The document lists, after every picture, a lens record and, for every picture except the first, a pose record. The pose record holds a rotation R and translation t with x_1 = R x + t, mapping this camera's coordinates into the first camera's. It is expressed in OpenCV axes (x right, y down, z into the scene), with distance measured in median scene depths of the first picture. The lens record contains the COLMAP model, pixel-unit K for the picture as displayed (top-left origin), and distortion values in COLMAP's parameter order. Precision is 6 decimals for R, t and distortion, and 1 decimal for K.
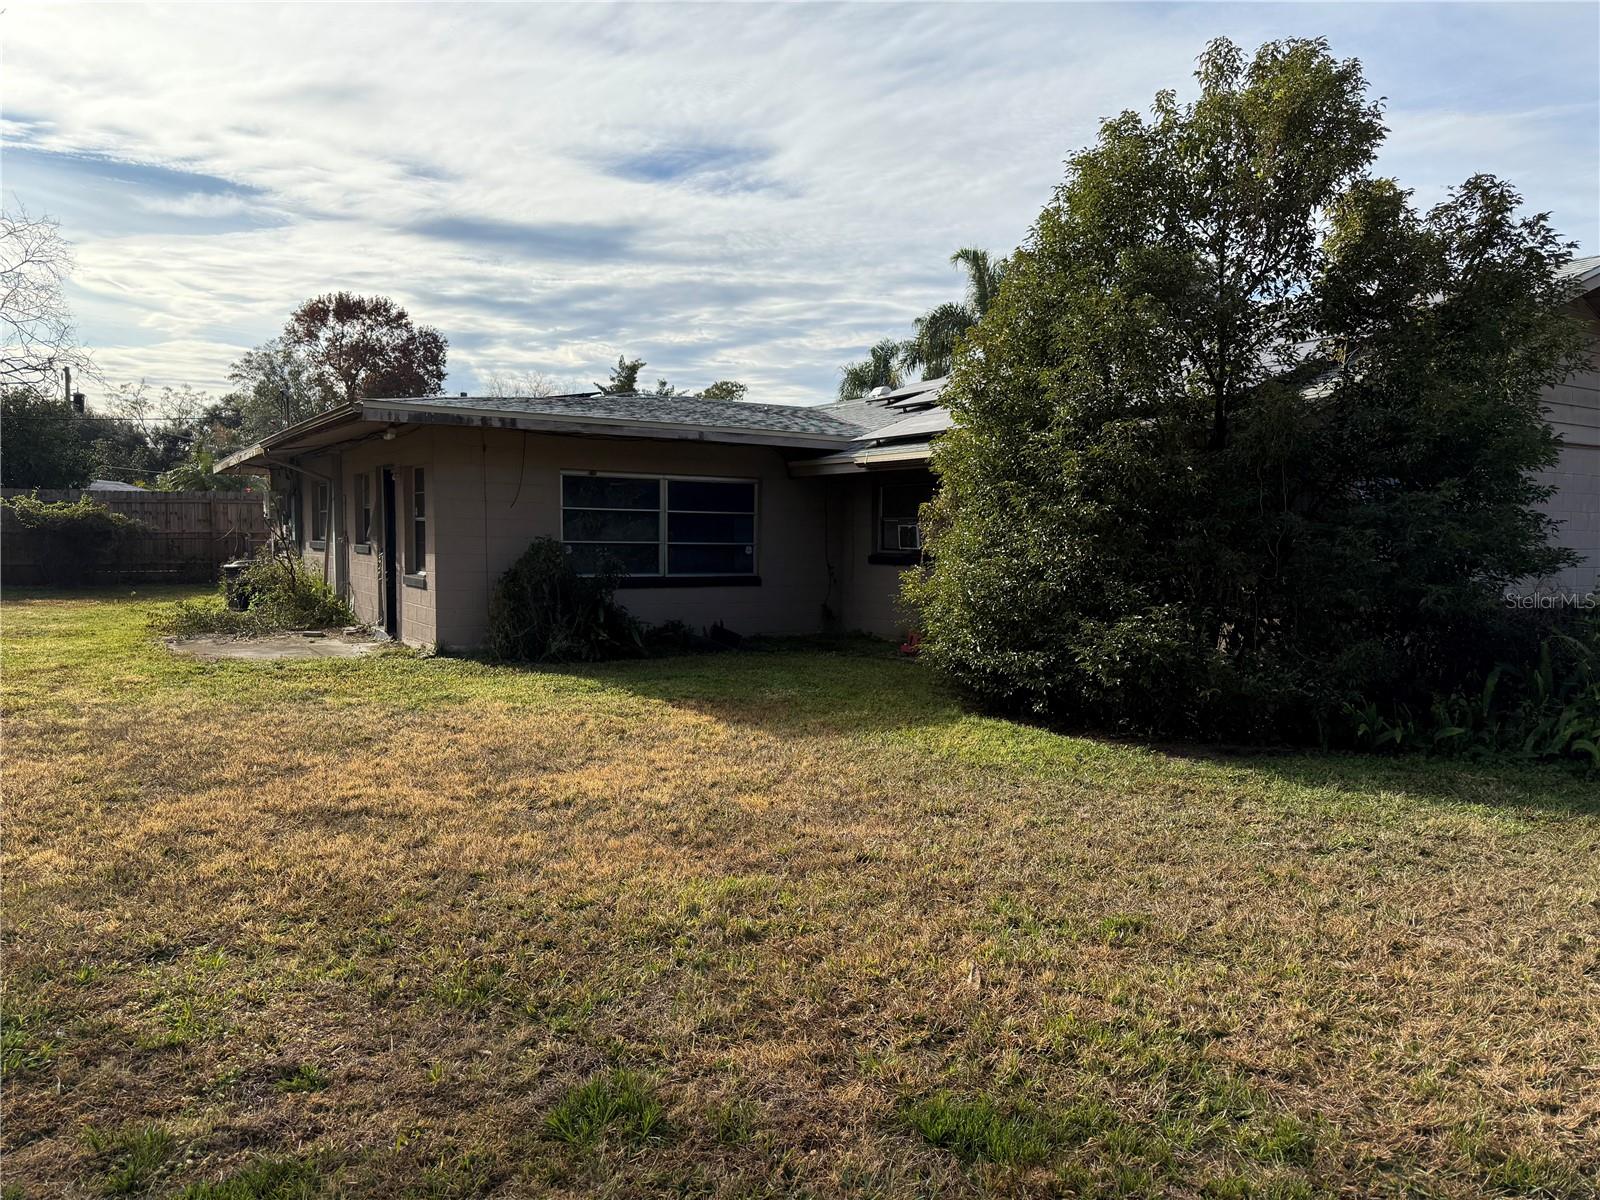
lens RADIAL K [[1133.5, 0, 805.4], [0, 1133.5, 600.6], [0, 0, 1]] dist [0.077916, -0.099498]
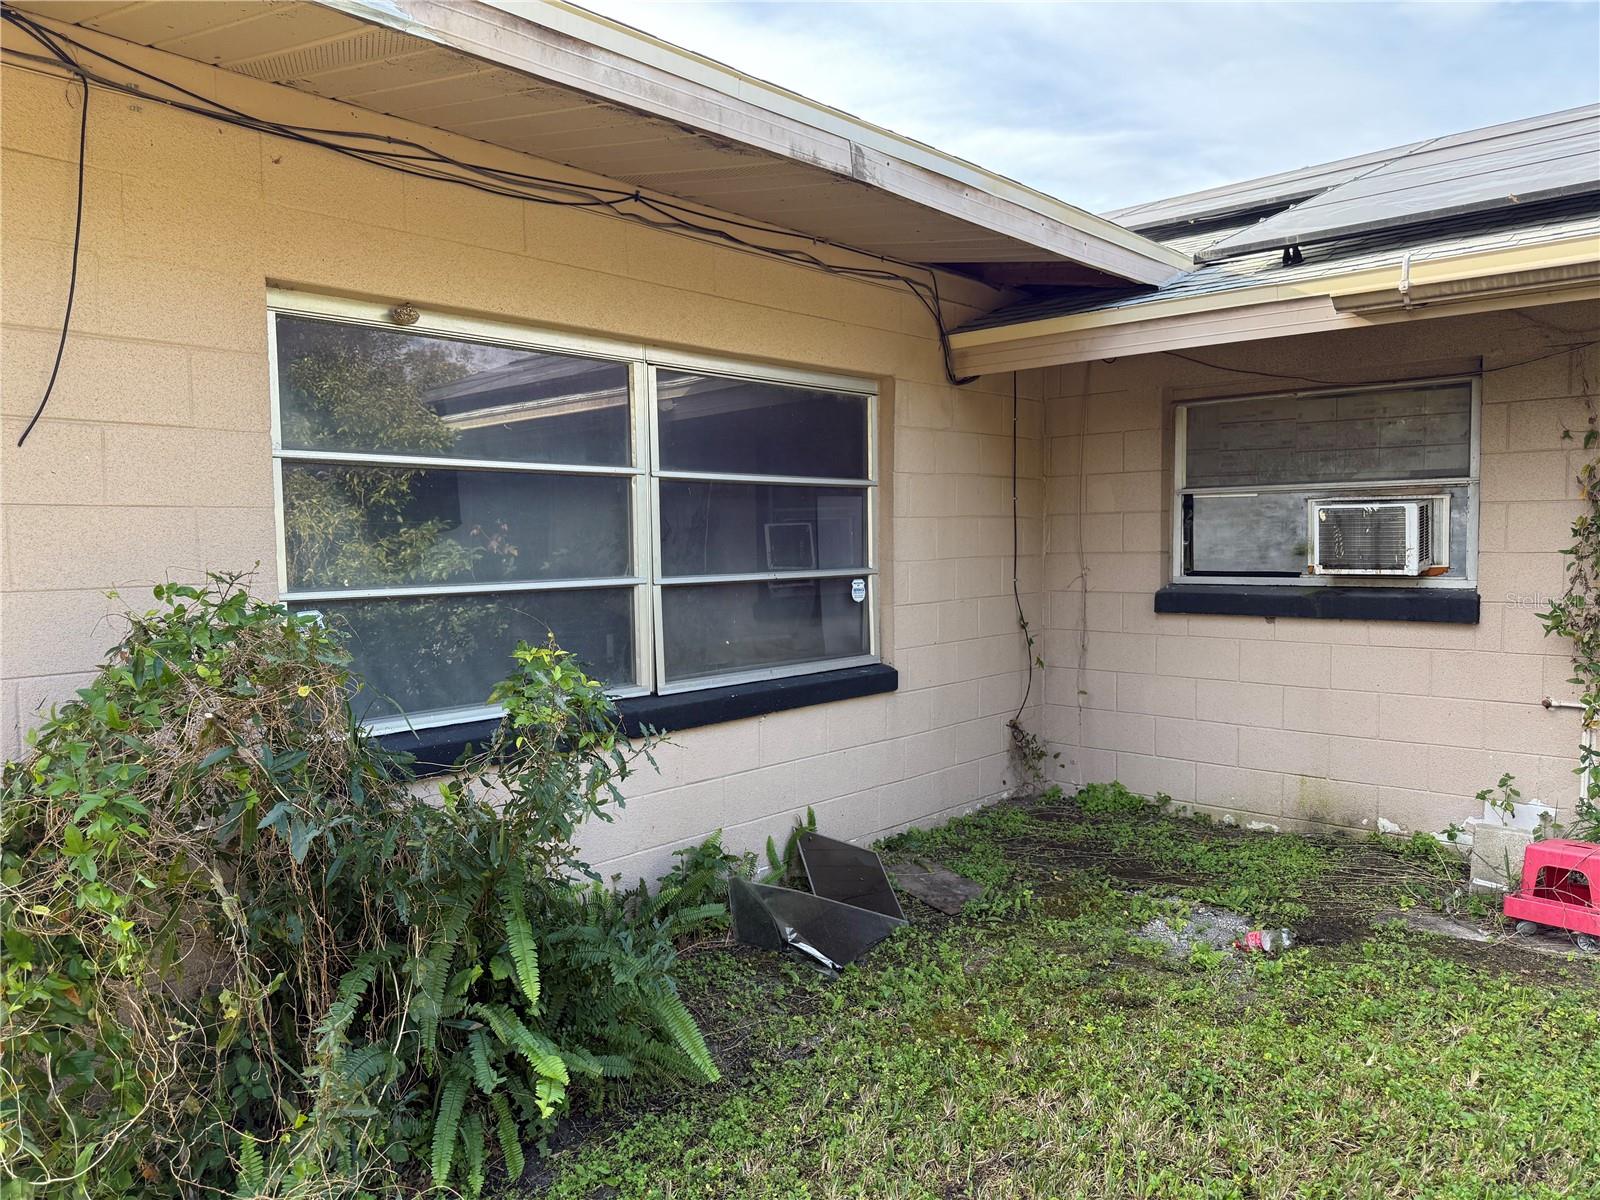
lens RADIAL K [[1133.5, 0, 805.4], [0, 1133.5, 600.6], [0, 0, 1]] dist [0.077916, -0.099498]
pose [[0.963871, -0.036945, 0.263793, -0.151534], [0.038407, 0.999262, -0.000384, -0.040458], [-0.263584, 0.010502, 0.964579, 0.653395]]
